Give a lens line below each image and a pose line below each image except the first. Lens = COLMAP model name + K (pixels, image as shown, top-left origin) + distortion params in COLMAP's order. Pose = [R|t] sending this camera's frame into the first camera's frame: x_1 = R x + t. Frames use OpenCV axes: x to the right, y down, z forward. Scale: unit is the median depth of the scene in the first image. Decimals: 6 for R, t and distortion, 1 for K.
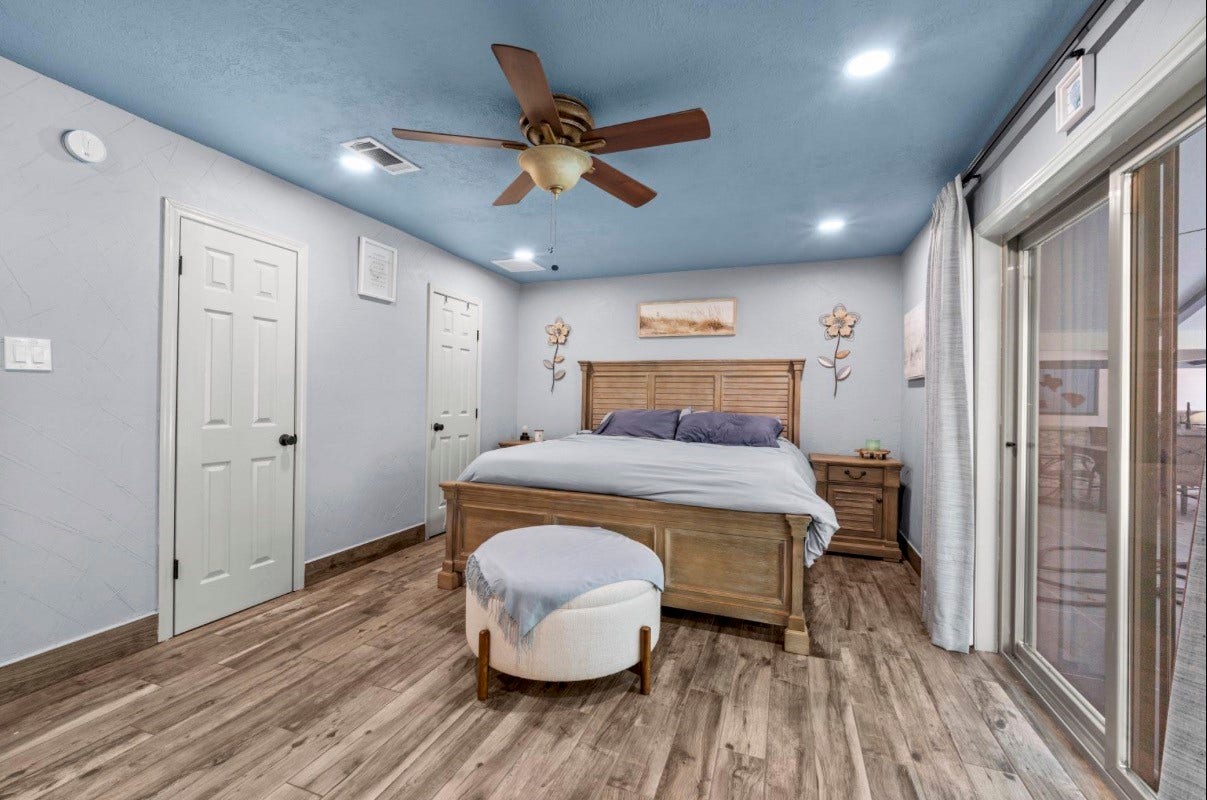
lens RADIAL K [[494.5, 0, 607.1], [0, 494.5, 398.5], [0, 0, 1]] dist [0.001512, 0.000058]
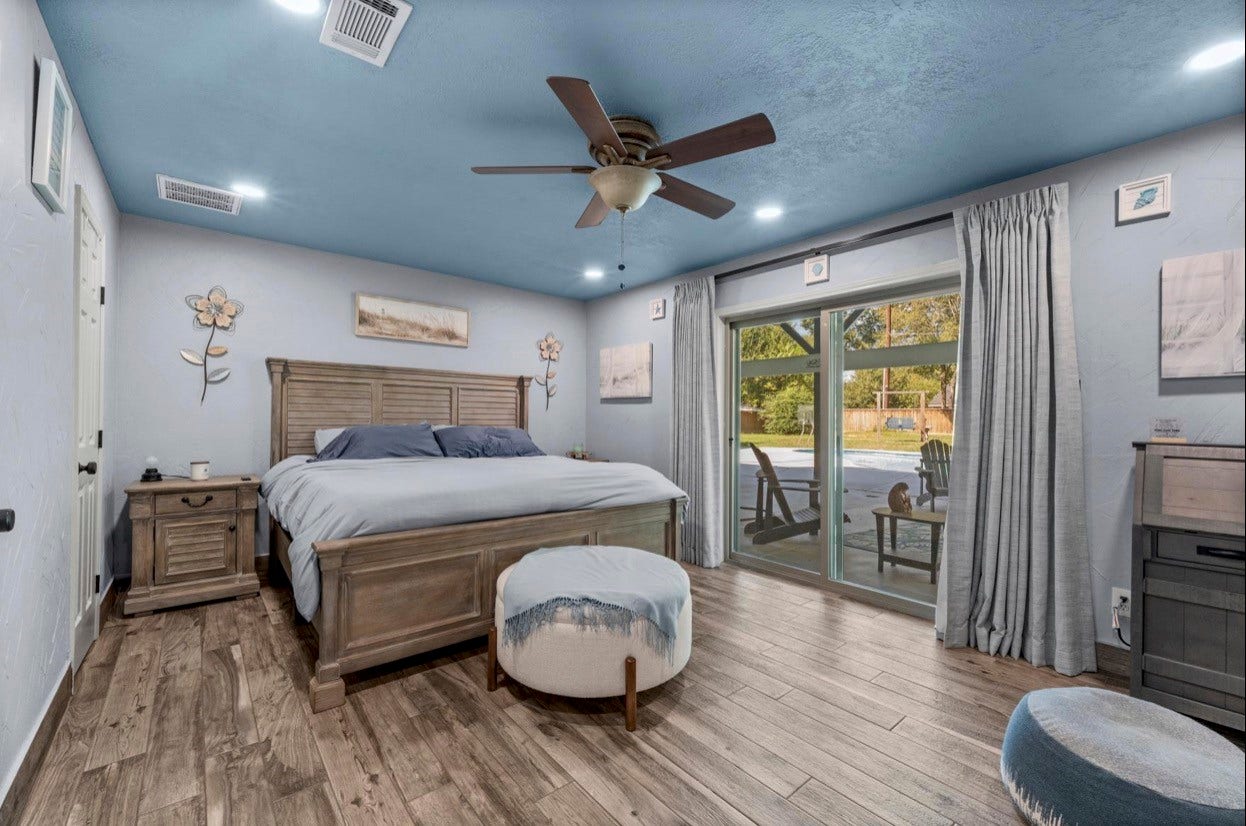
lens RADIAL K [[510.4, 0, 626.7], [0, 510.4, 411.5], [0, 0, 1]] dist [0.001512, 0.000058]
pose [[0.496218, 0.000007, 0.868198, -0.496860], [-0.005448, 0.999980, 0.003106, -0.005394], [-0.868181, -0.006271, 0.496208, 0.232276]]
